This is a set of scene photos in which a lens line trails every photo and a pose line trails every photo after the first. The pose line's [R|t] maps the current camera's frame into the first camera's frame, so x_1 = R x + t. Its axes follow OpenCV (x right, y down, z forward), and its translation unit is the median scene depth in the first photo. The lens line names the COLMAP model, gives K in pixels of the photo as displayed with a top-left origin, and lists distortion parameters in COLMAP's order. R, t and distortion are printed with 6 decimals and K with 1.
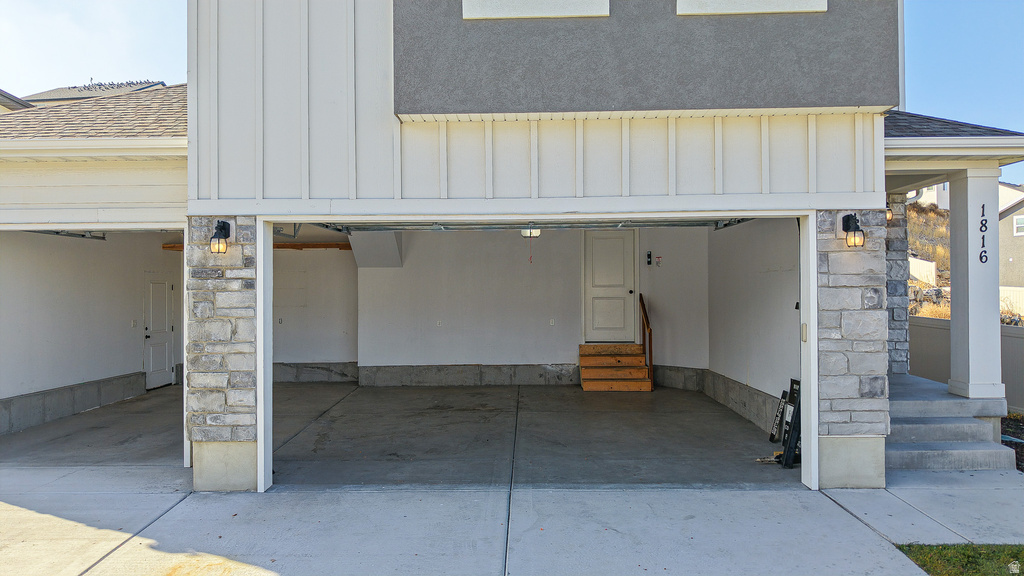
lens RADIAL K [[687.0, 0, 511.8], [0, 687.0, 288.7], [0, 0, 1]] dist [0.034435, -0.036570]
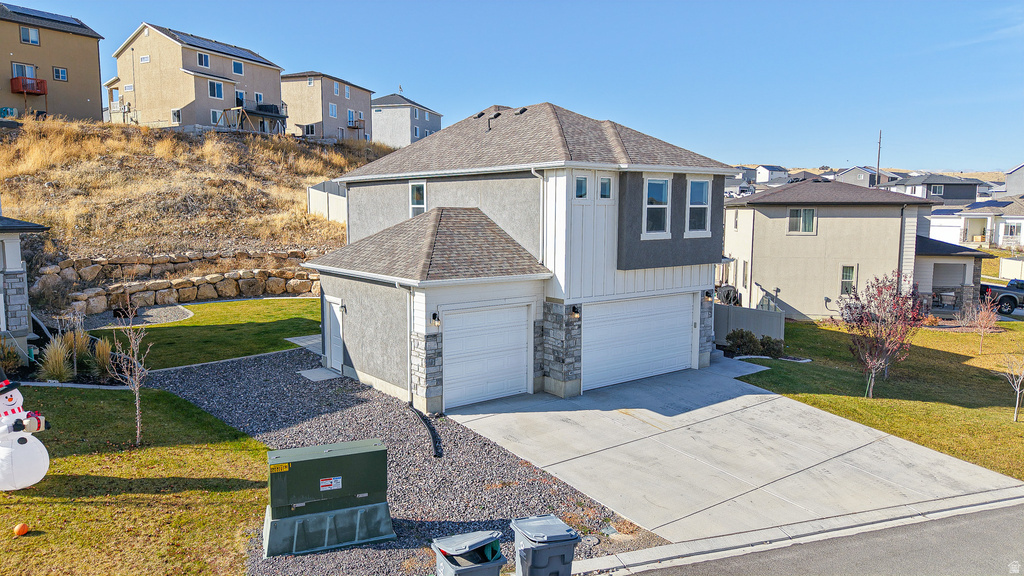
lens RADIAL K [[687.0, 0, 513.3], [0, 687.0, 277.0], [0, 0, 1]] dist [0.034435, -0.036570]
pose [[0.776844, -0.051218, 0.627606, -1.460704], [-0.014595, 0.994954, 0.099263, -0.302730], [-0.629523, -0.086272, 0.772177, -0.638752]]
